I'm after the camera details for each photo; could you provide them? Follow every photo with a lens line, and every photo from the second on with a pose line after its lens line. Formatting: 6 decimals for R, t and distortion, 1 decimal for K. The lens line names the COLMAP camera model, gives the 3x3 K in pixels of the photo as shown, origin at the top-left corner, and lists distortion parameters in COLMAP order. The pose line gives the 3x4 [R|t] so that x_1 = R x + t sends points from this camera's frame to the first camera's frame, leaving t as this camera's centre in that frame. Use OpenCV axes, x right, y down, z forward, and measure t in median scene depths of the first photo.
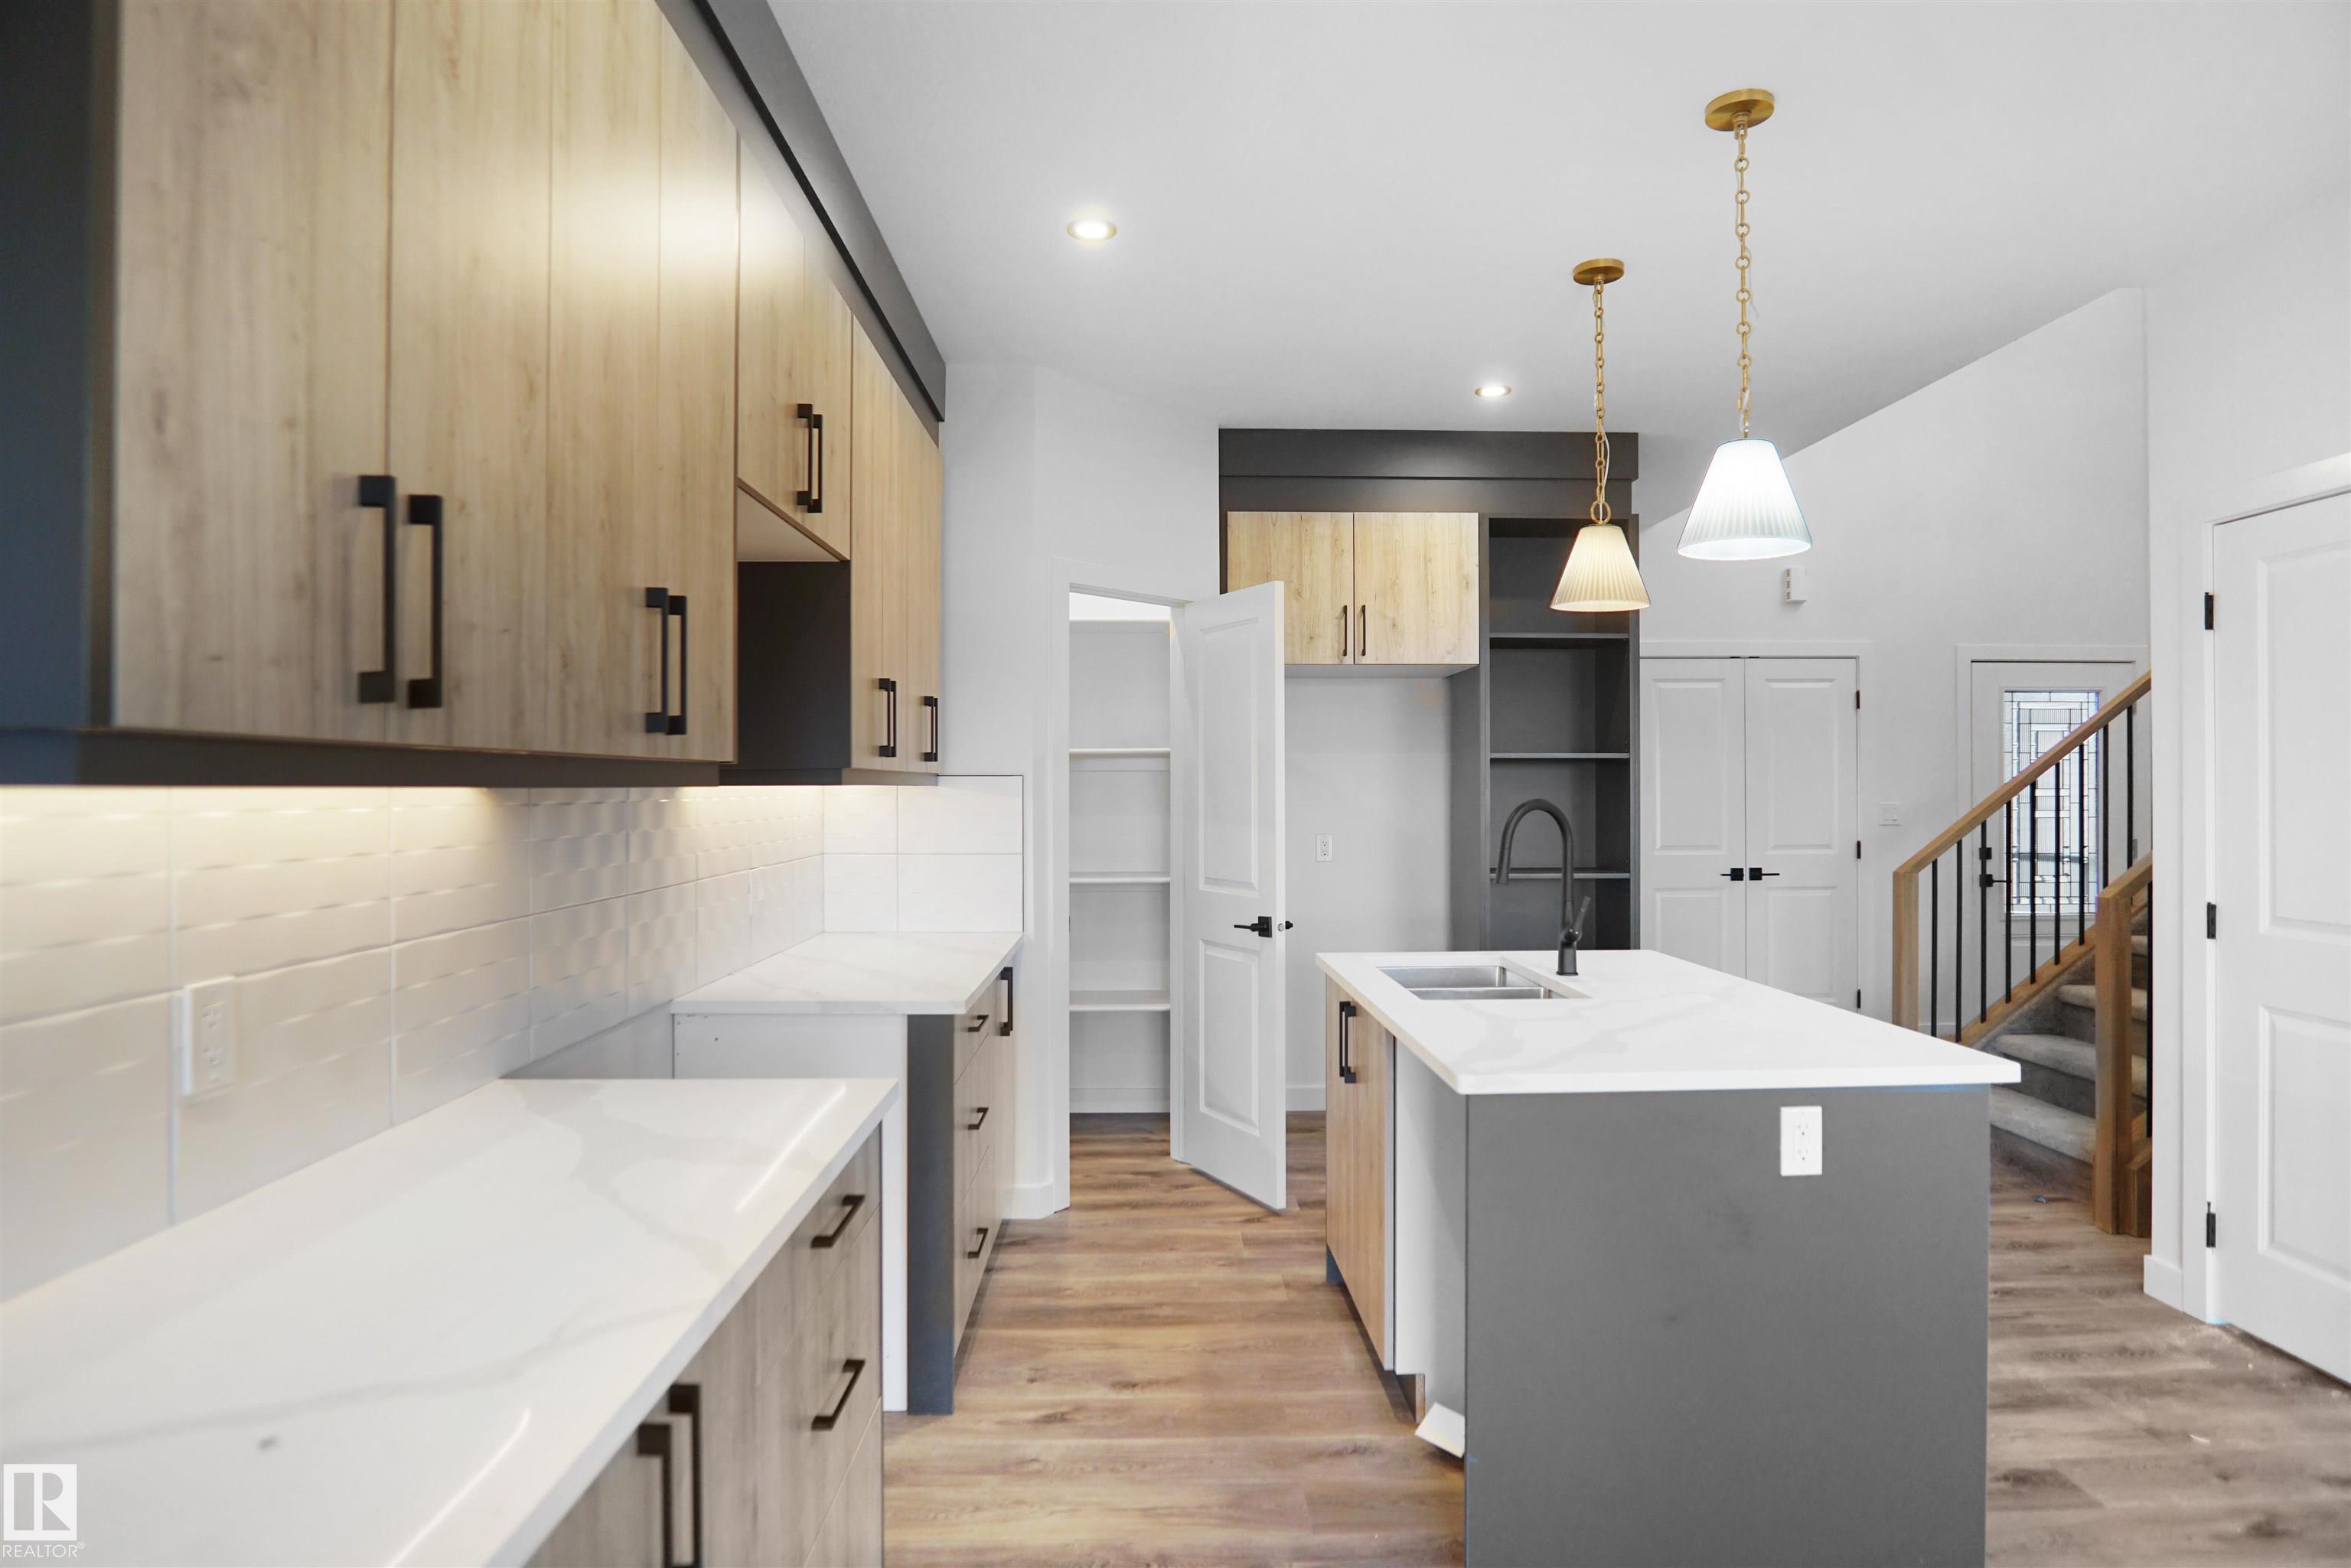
lens RADIAL K [[1257.0, 0, 1185.5], [0, 1257.0, 781.3], [0, 0, 1]] dist [-0.024881, 0.001964]
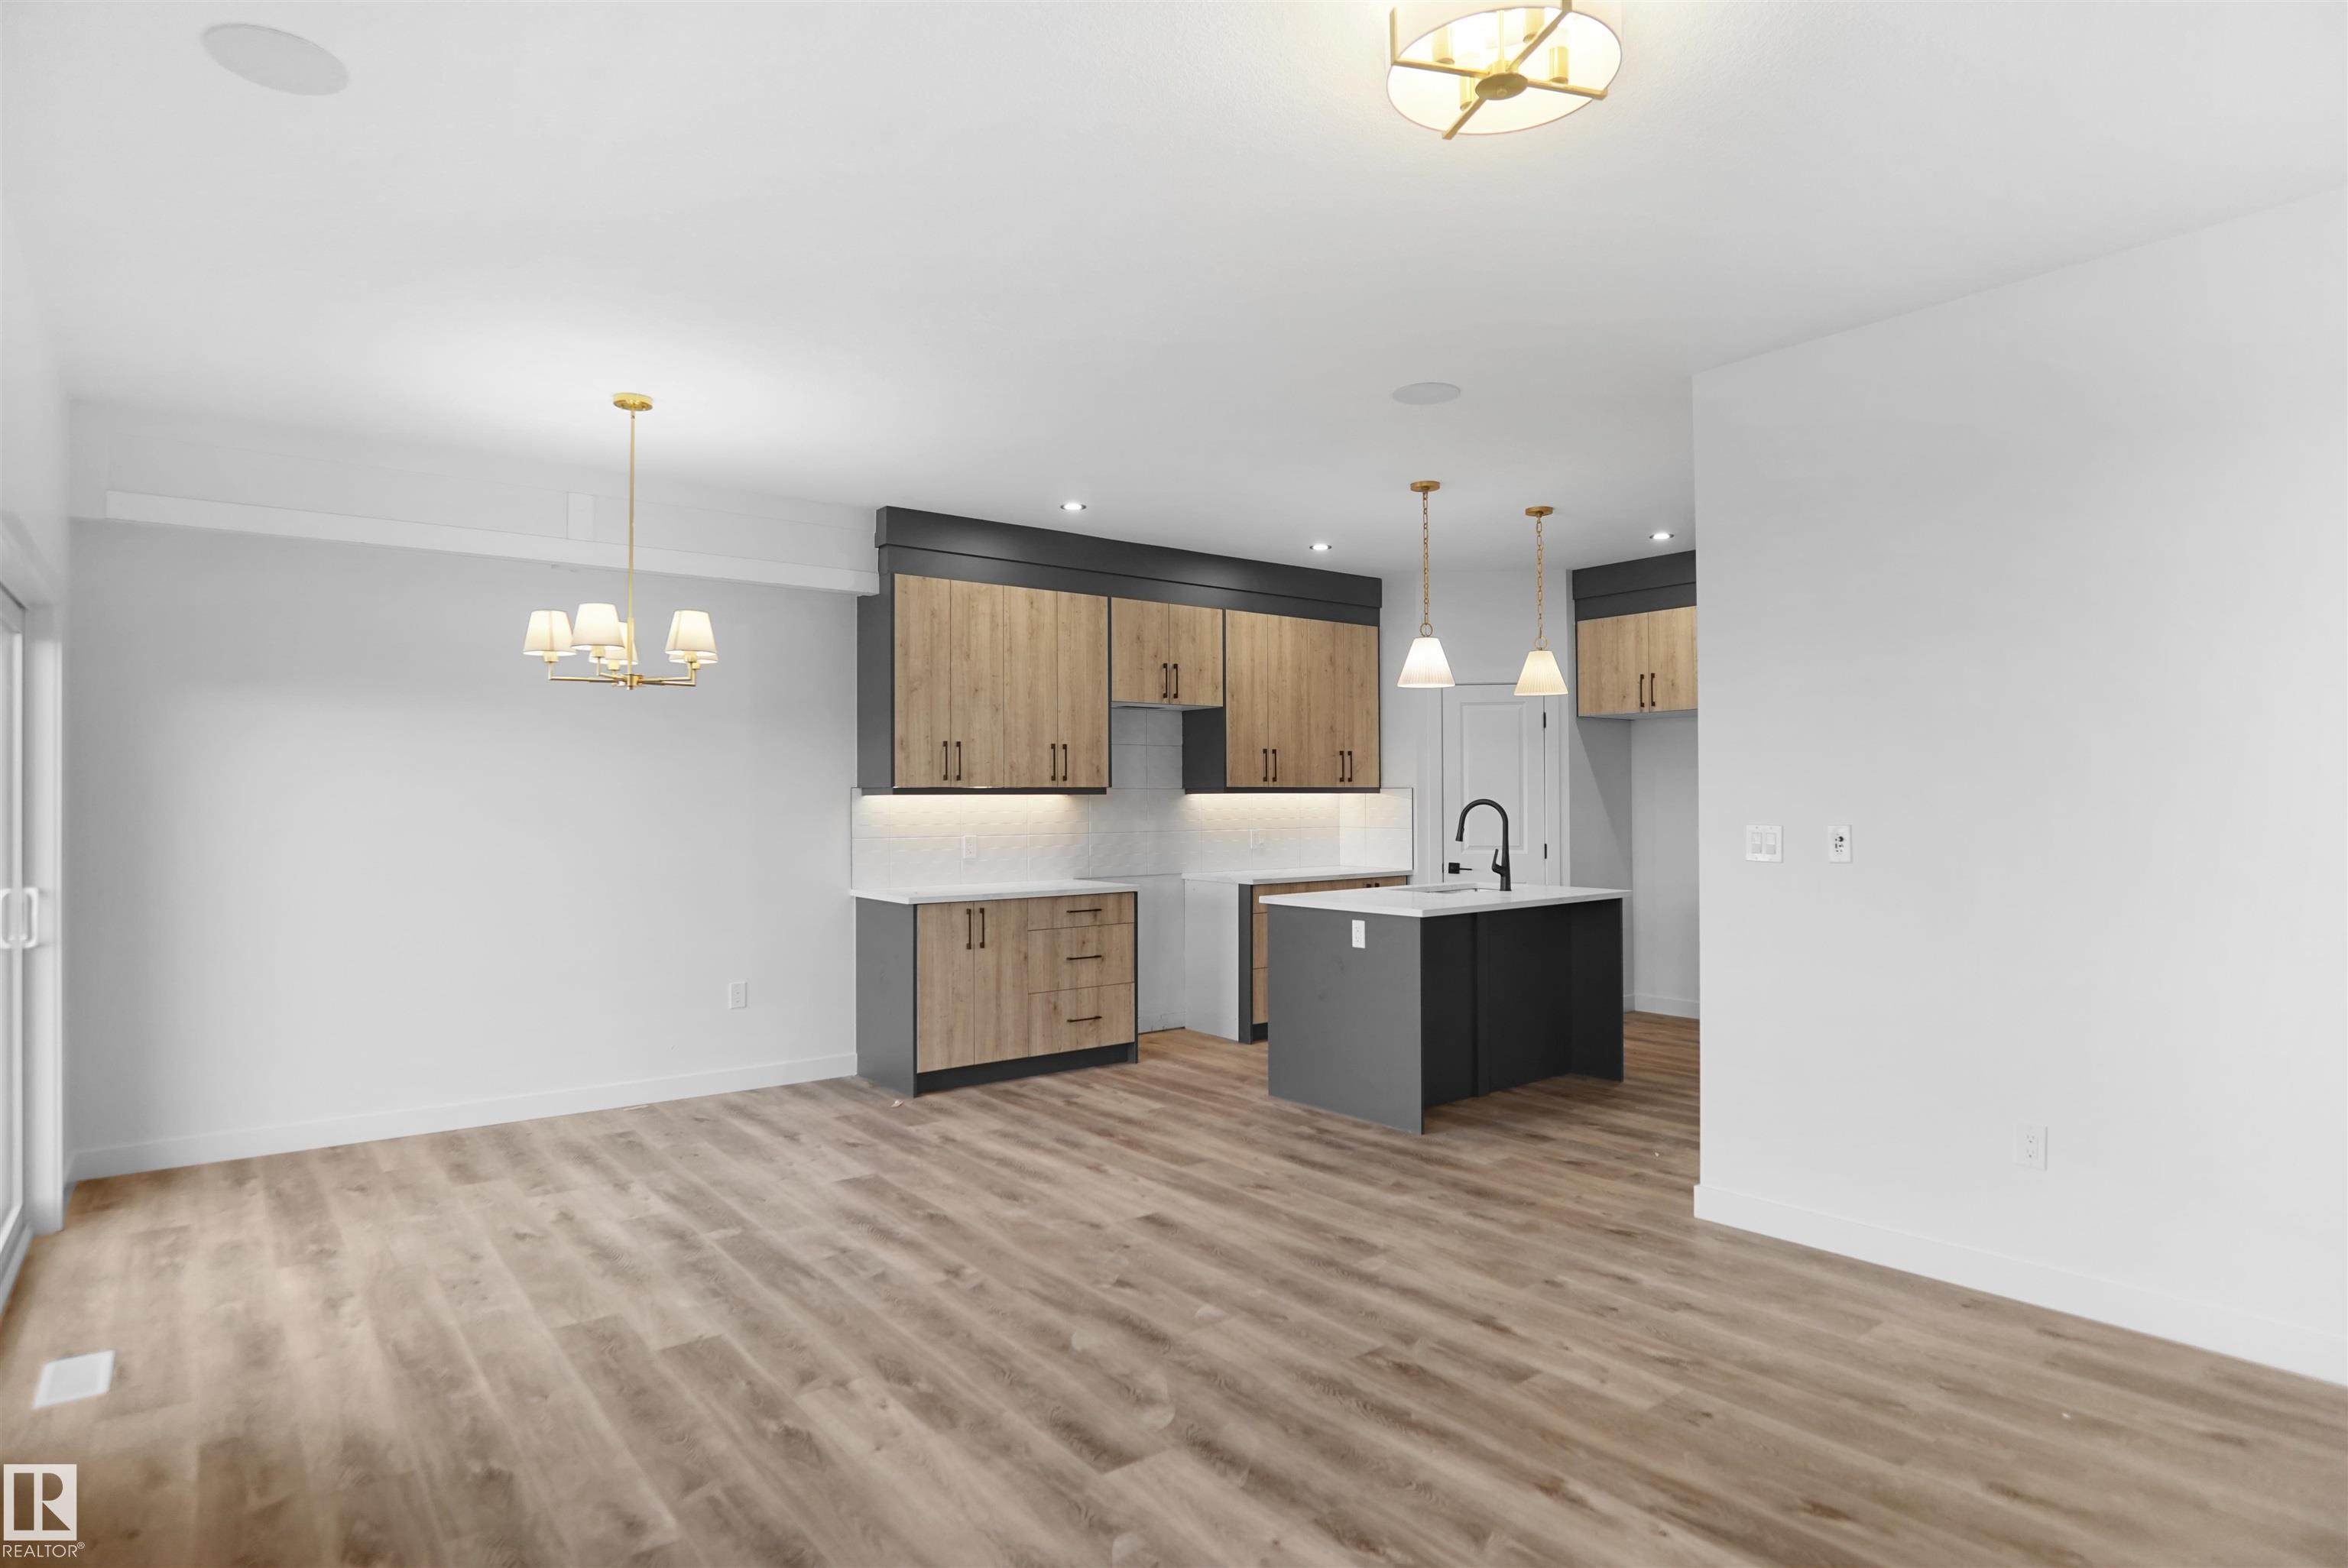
lens RADIAL K [[1320.4, 0, 1210.7], [0, 1320.4, 766.1], [0, 0, 1]] dist [-0.040038, 0.013187]
pose [[0.589708, -0.018520, -0.807404, 1.278236], [0.005189, 0.999803, -0.019143, -0.003200], [0.807600, 0.007099, 0.589688, -0.405304]]
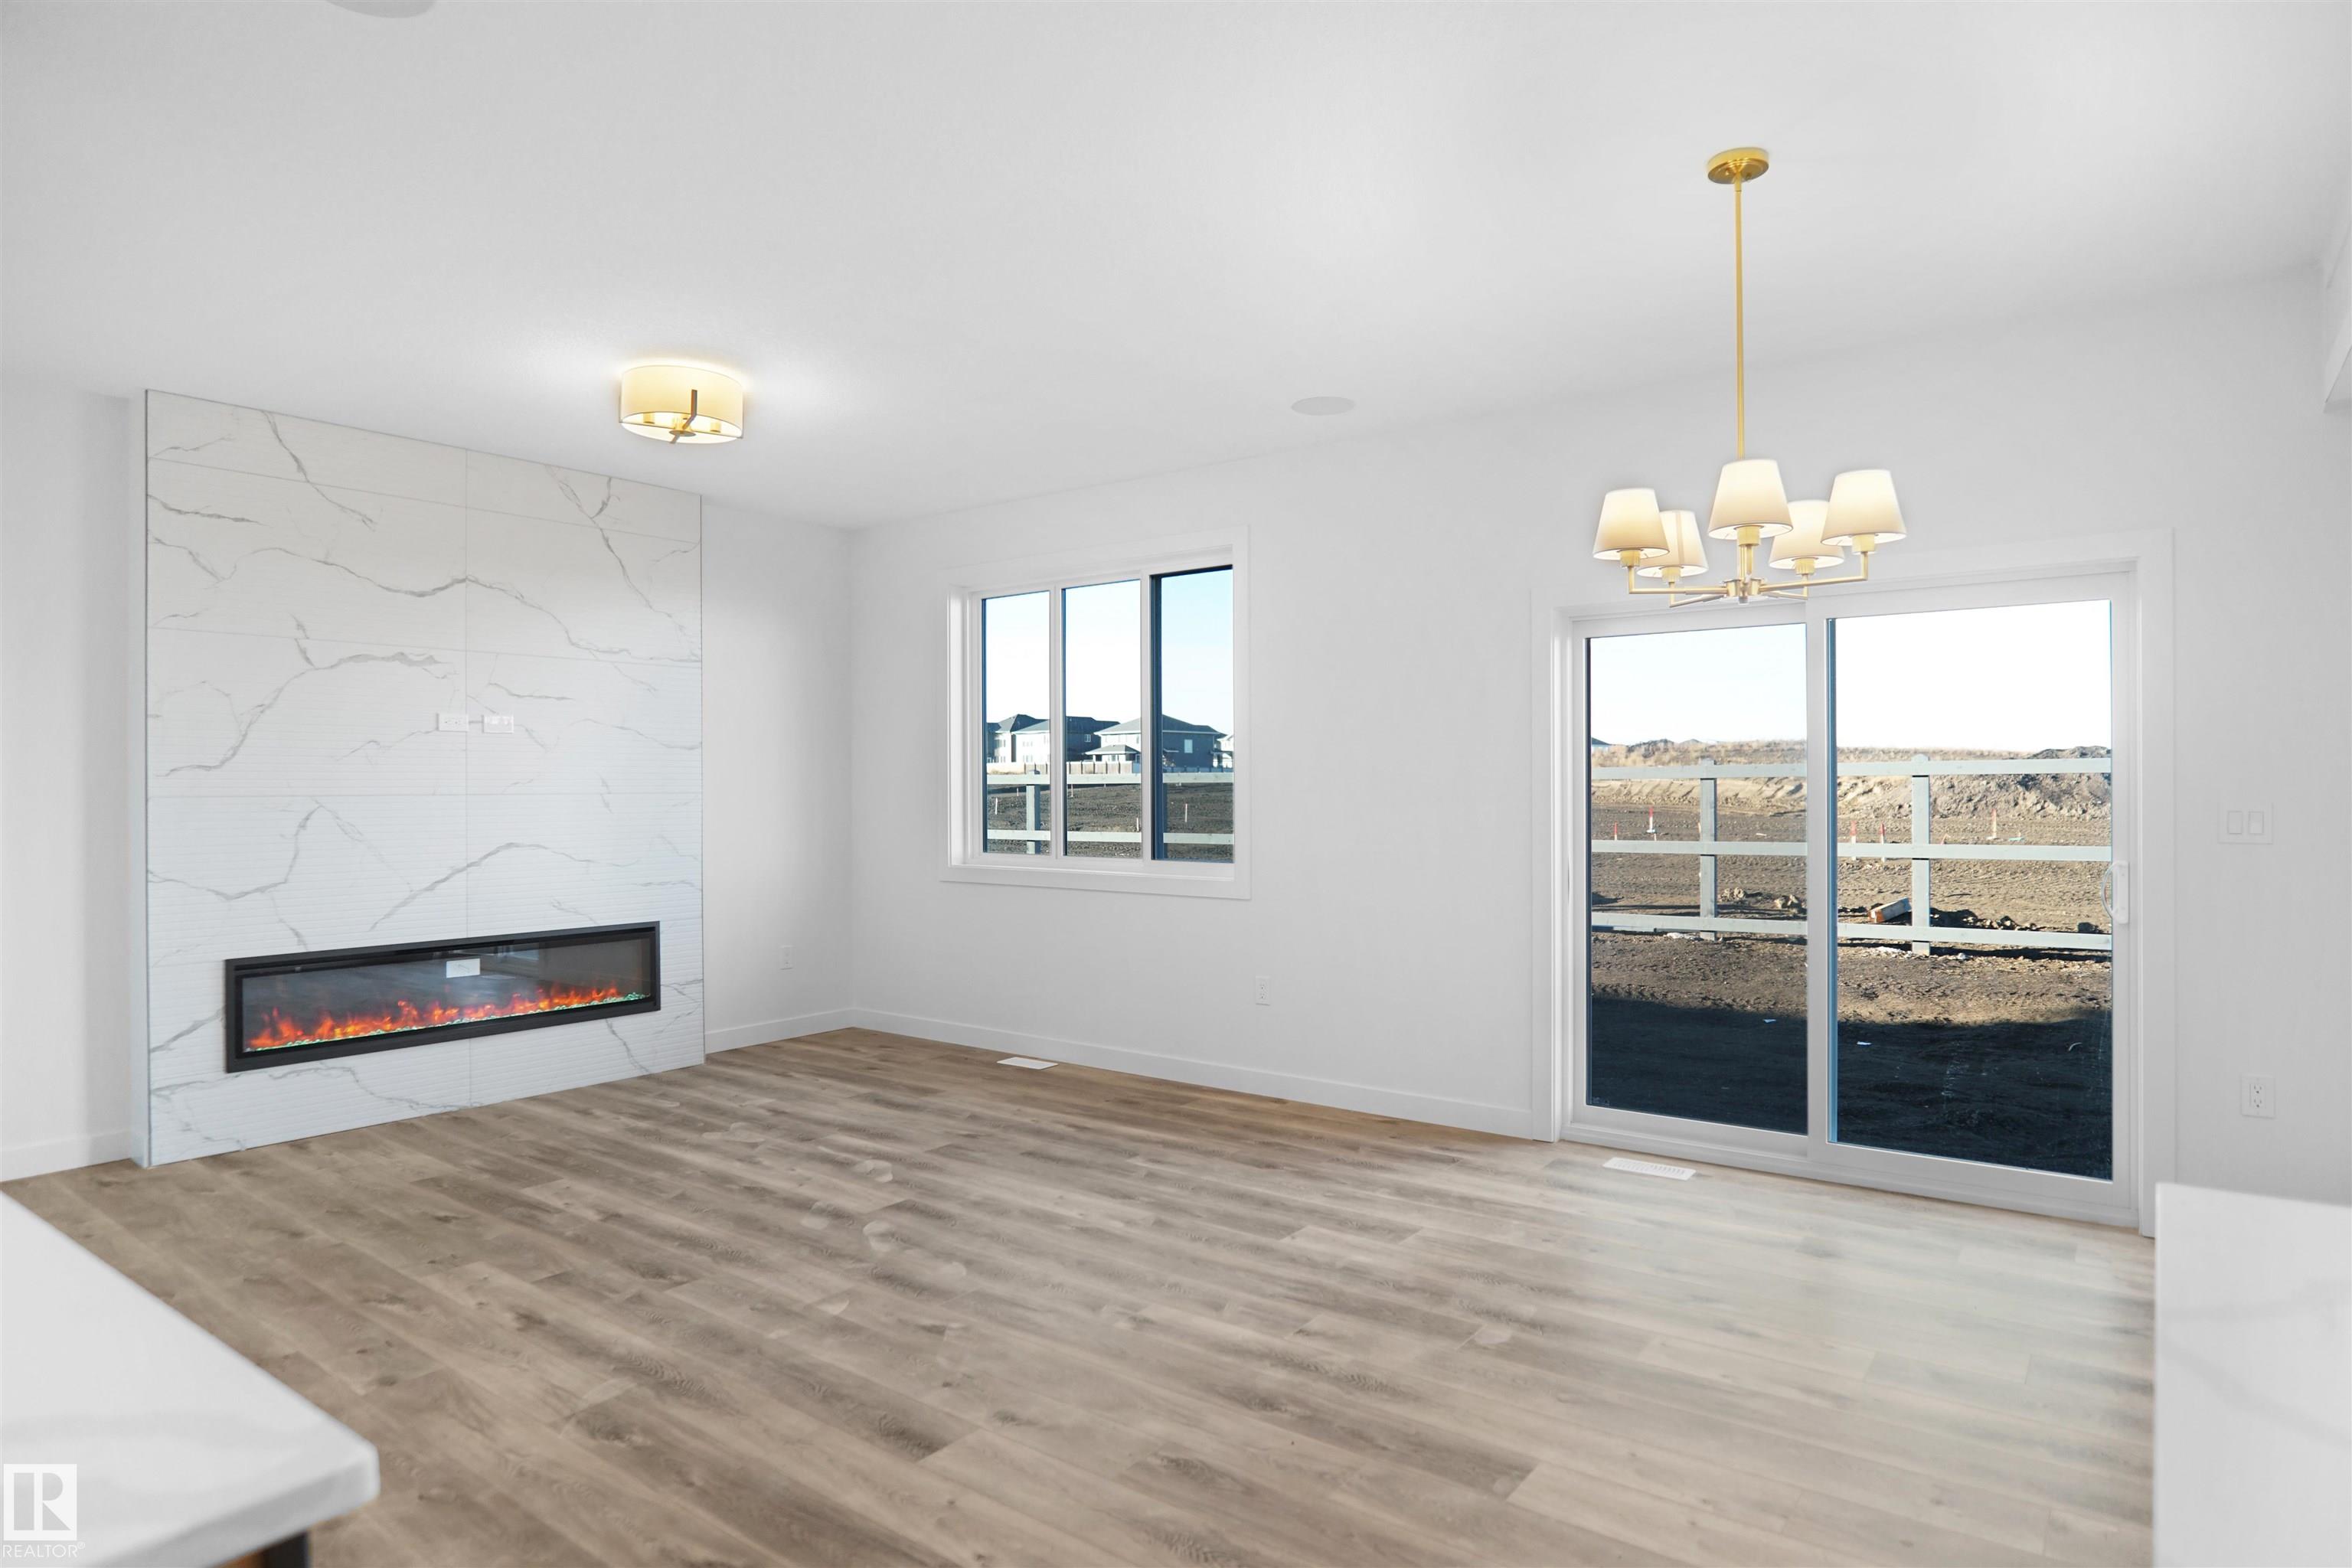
lens RADIAL K [[1257.6, 0, 1186.0], [0, 1257.6, 781.3], [0, 0, 1]] dist [-0.024881, 0.001964]
pose [[-0.774748, 0.010013, 0.632191, -0.105533], [0.006189, 0.999947, -0.008254, 0.015559], [-0.632240, -0.002483, -0.774768, 0.580302]]
